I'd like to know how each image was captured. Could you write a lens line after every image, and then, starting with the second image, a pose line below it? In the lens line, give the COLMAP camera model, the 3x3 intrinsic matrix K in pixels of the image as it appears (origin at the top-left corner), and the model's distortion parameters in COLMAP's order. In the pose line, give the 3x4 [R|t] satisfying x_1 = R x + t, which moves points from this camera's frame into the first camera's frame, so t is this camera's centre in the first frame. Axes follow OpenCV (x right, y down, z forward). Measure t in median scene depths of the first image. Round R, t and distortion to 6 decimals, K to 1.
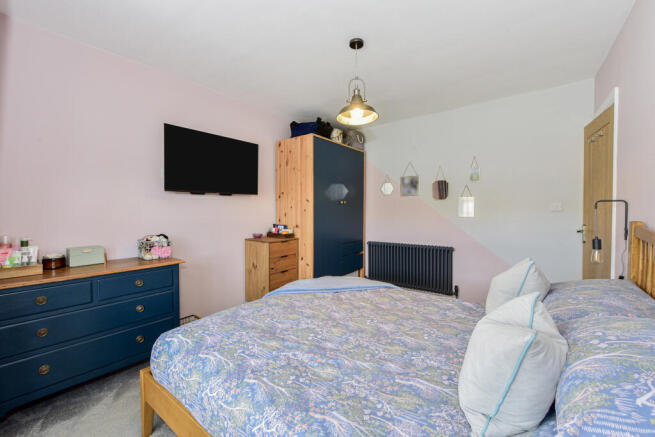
lens RADIAL K [[261.9, 0, 326.6], [0, 261.9, 216.8], [0, 0, 1]] dist [0.000273, 0.000046]
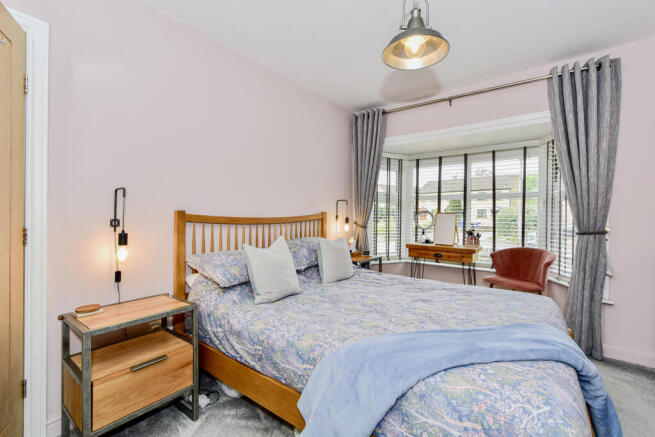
lens RADIAL K [[261.9, 0, 326.6], [0, 261.9, 216.8], [0, 0, 1]] dist [0.000273, 0.000046]
pose [[-0.999642, 0.014974, -0.022161, 0.365830], [0.014620, 0.999764, 0.016047, 0.027749], [0.022396, 0.015717, -0.999626, 1.669653]]
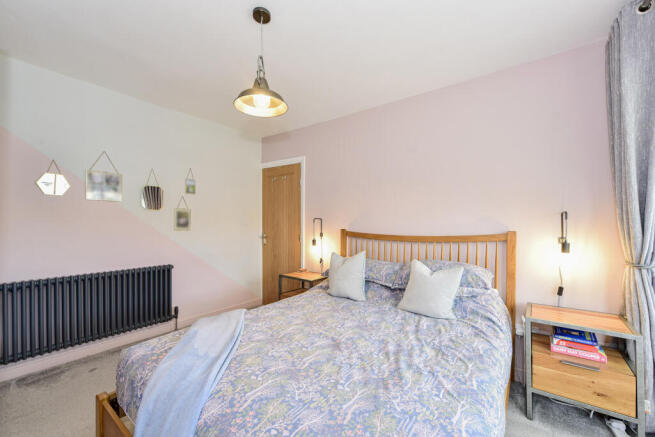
lens RADIAL K [[263.1, 0, 324.6], [0, 263.1, 226.1], [0, 0, 1]] dist [-0.001406, -0.000096]
pose [[0.009394, -0.004558, 0.999945, -0.708538], [0.018219, 0.999824, 0.004387, -0.014001], [-0.999790, 0.018177, 0.009476, 0.828592]]
